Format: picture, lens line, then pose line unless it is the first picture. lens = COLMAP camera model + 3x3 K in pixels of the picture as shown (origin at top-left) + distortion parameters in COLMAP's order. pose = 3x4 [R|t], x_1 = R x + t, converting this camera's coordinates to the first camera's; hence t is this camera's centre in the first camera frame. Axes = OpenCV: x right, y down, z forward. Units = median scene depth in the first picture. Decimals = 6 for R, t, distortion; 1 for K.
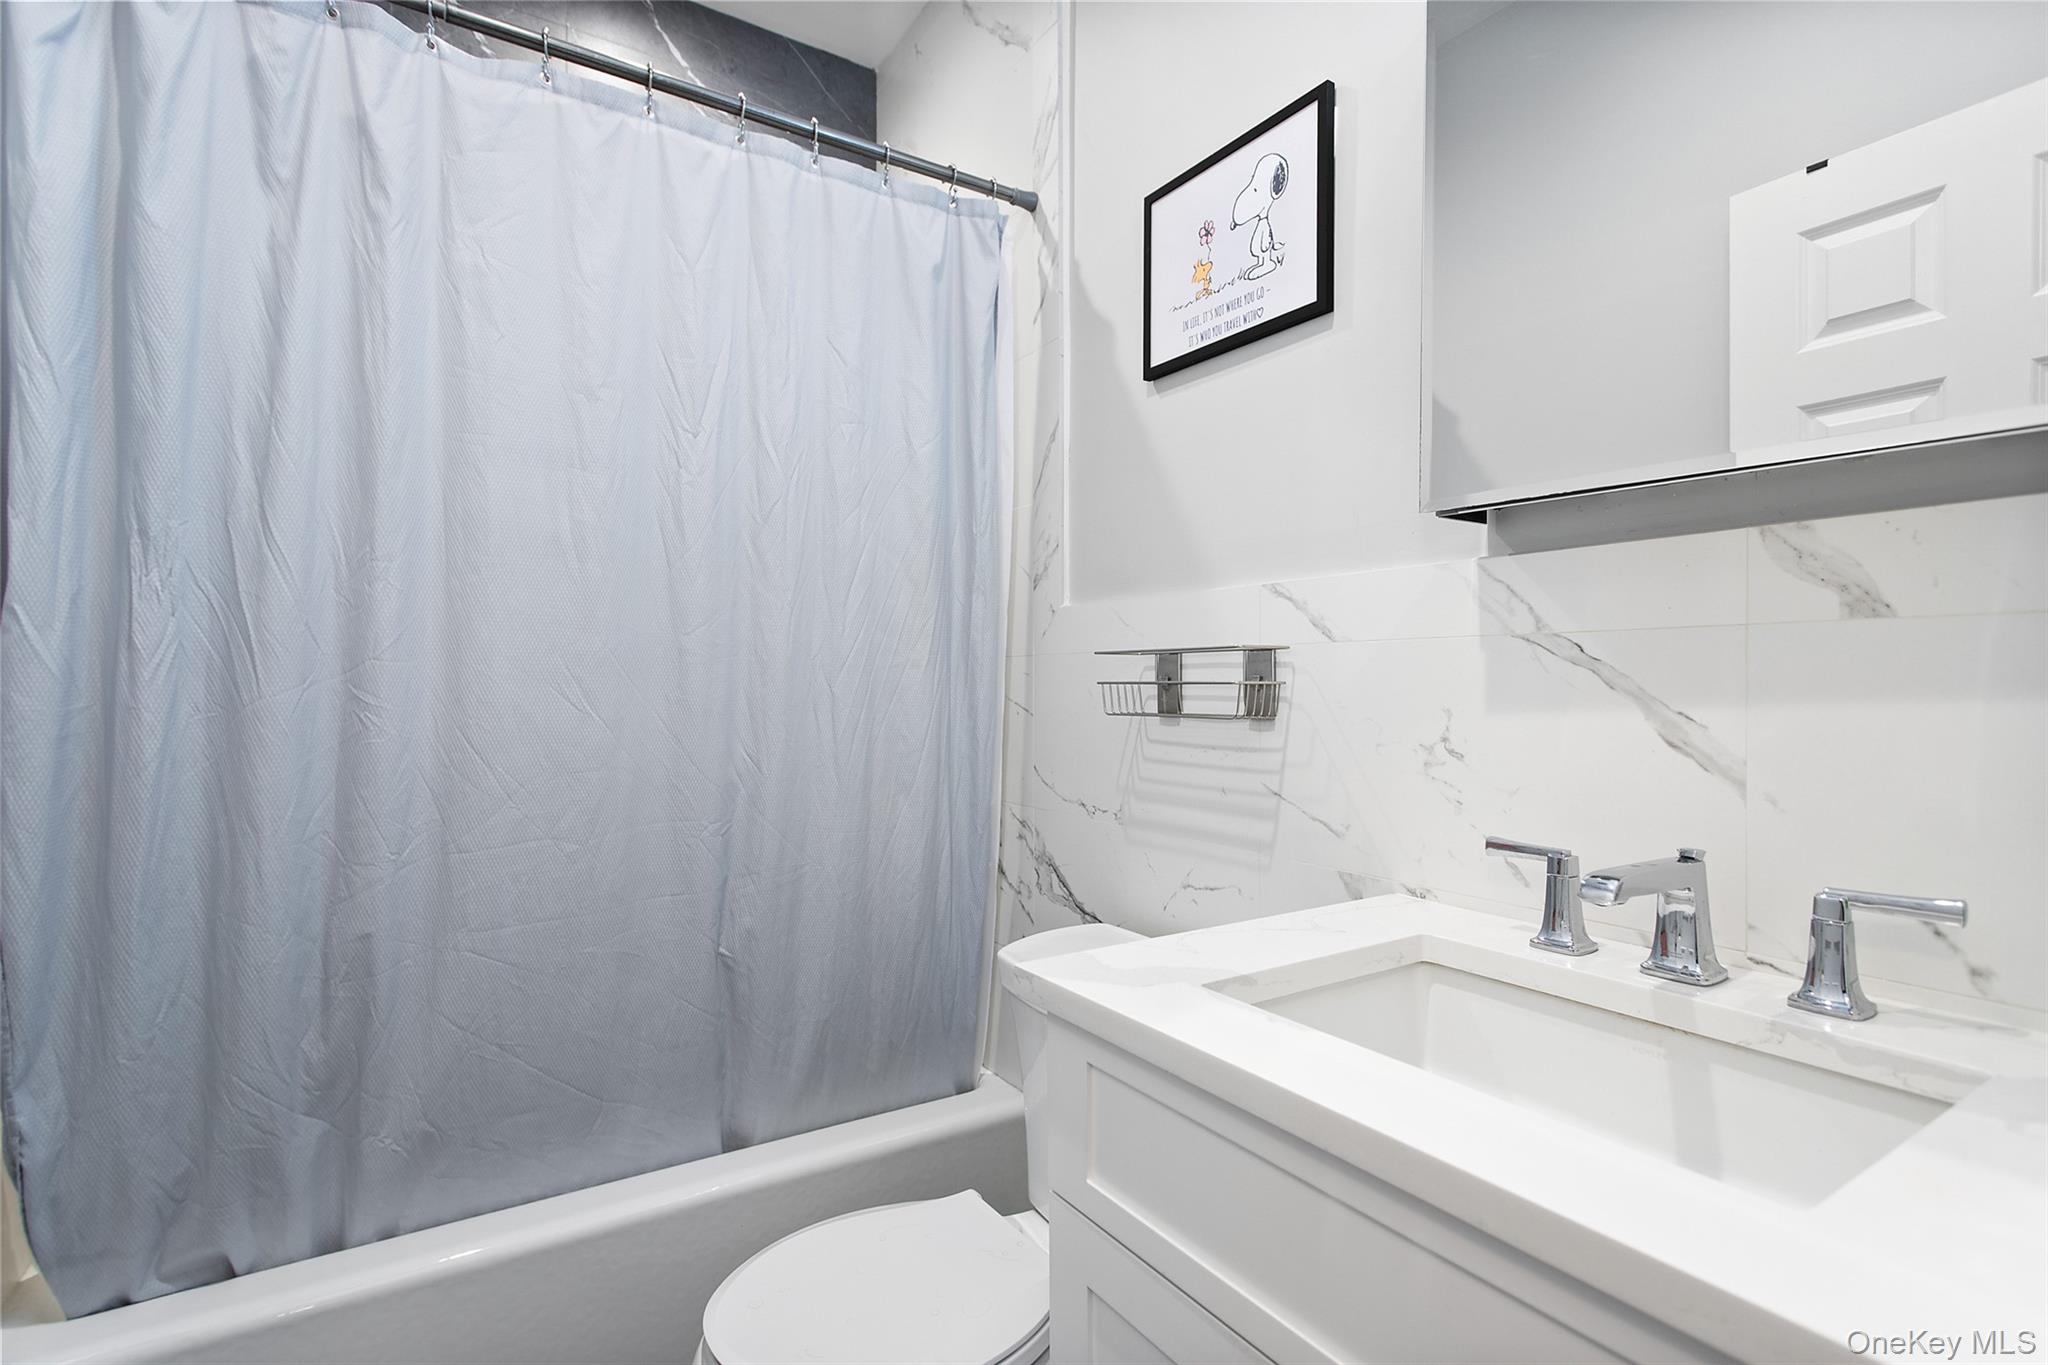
lens RADIAL K [[974.9, 0, 1026.4], [0, 974.9, 684.2], [0, 0, 1]] dist [0.002659, -0.000842]
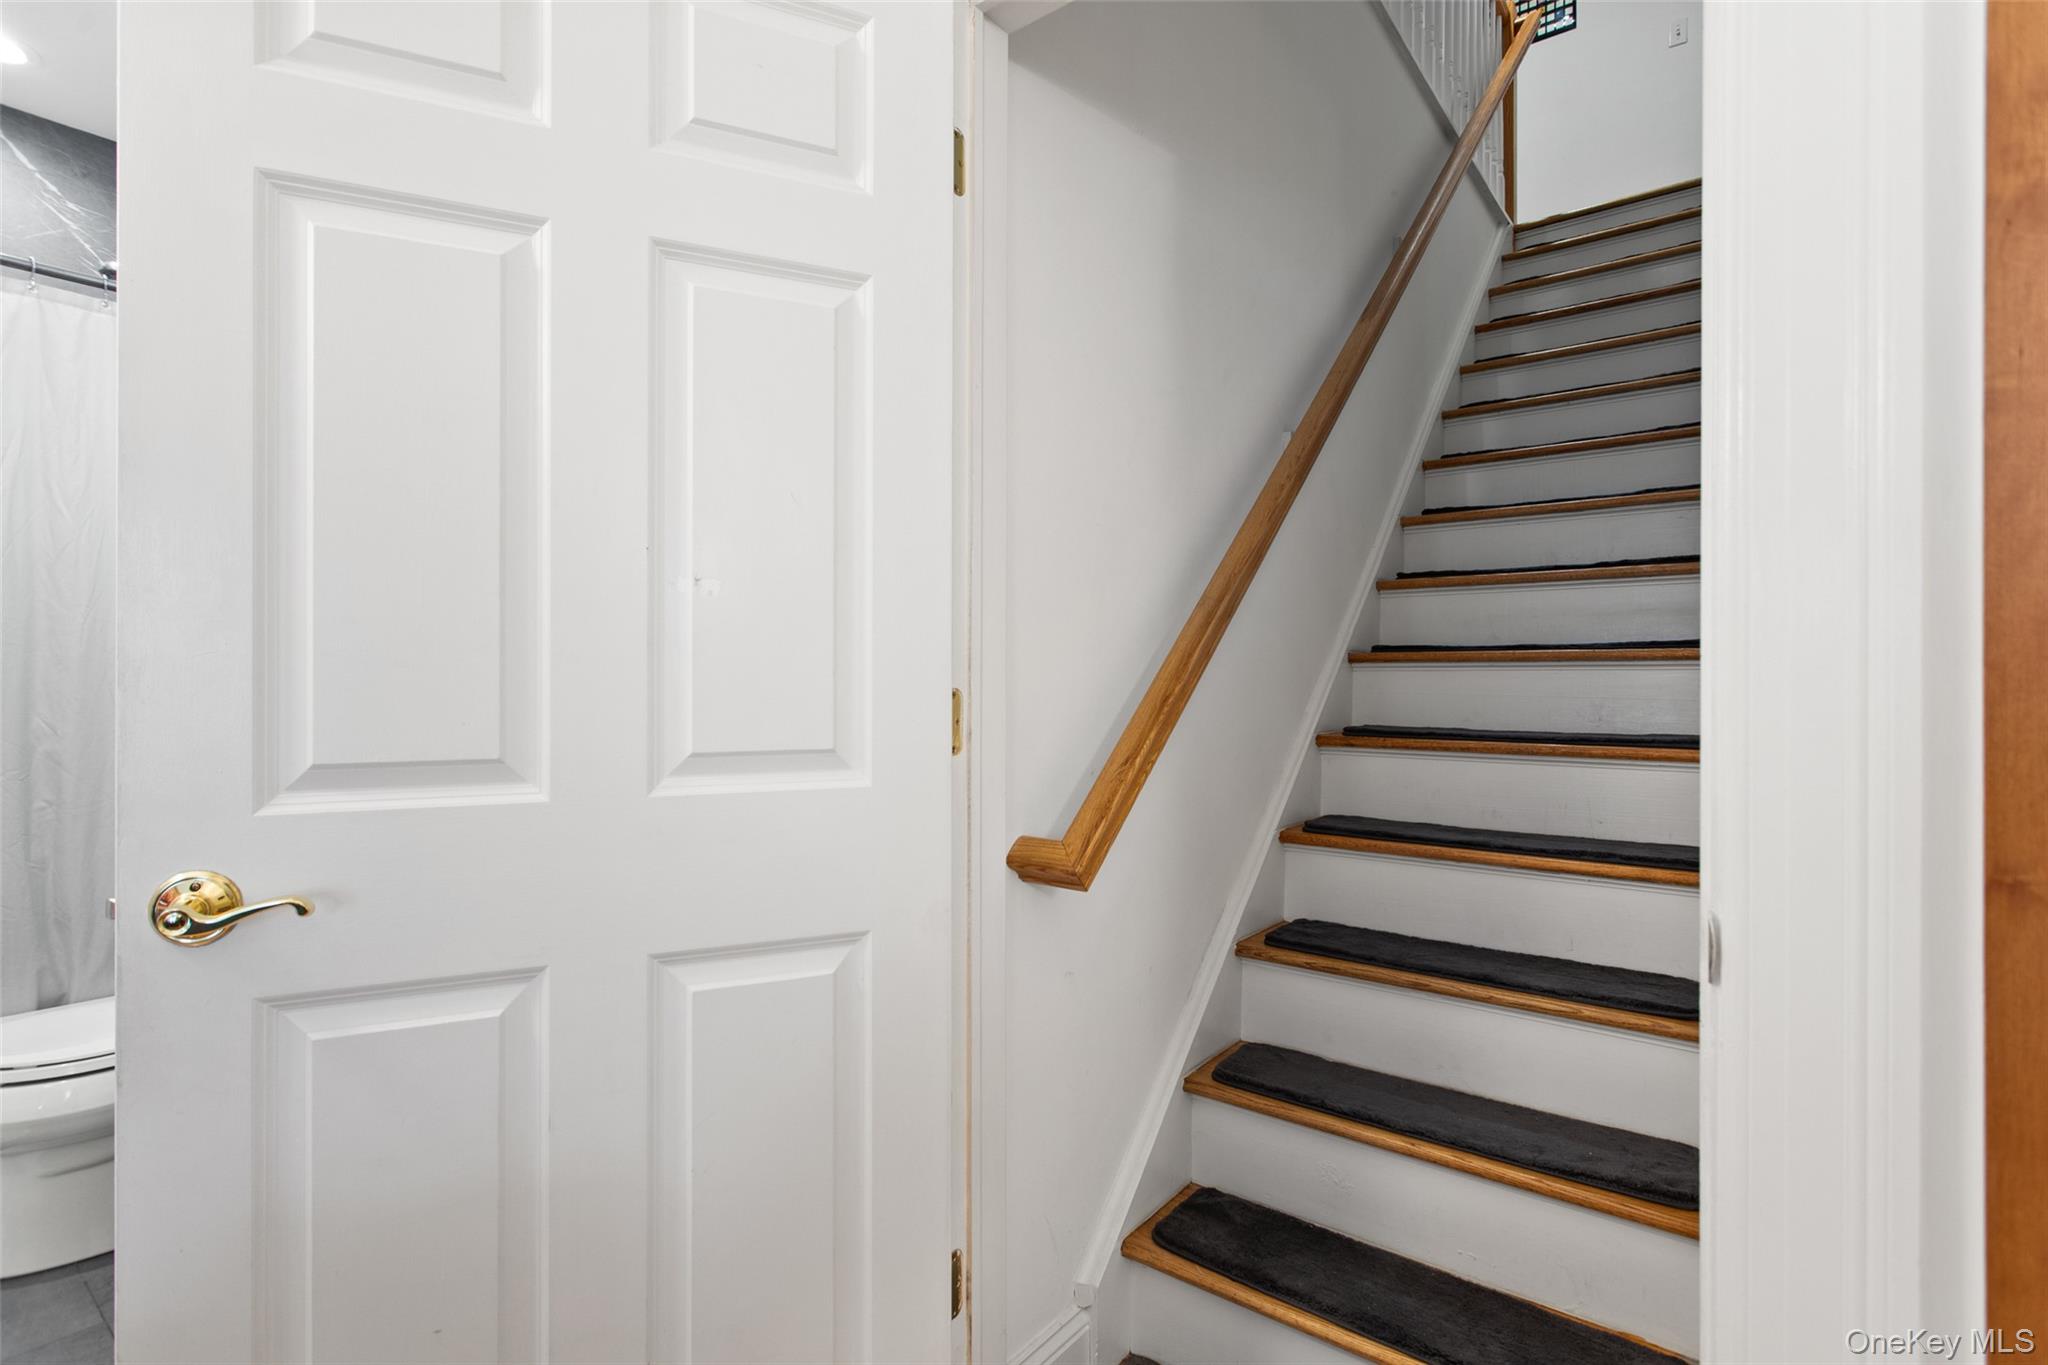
lens RADIAL K [[974.9, 0, 1021.9], [0, 974.9, 677.4], [0, 0, 1]] dist [0.002659, -0.000842]
pose [[0.940626, 0.003145, 0.339431, 0.561234], [-0.001816, 0.999989, -0.004232, 0.007938], [-0.339441, 0.003364, 0.940621, -0.792688]]
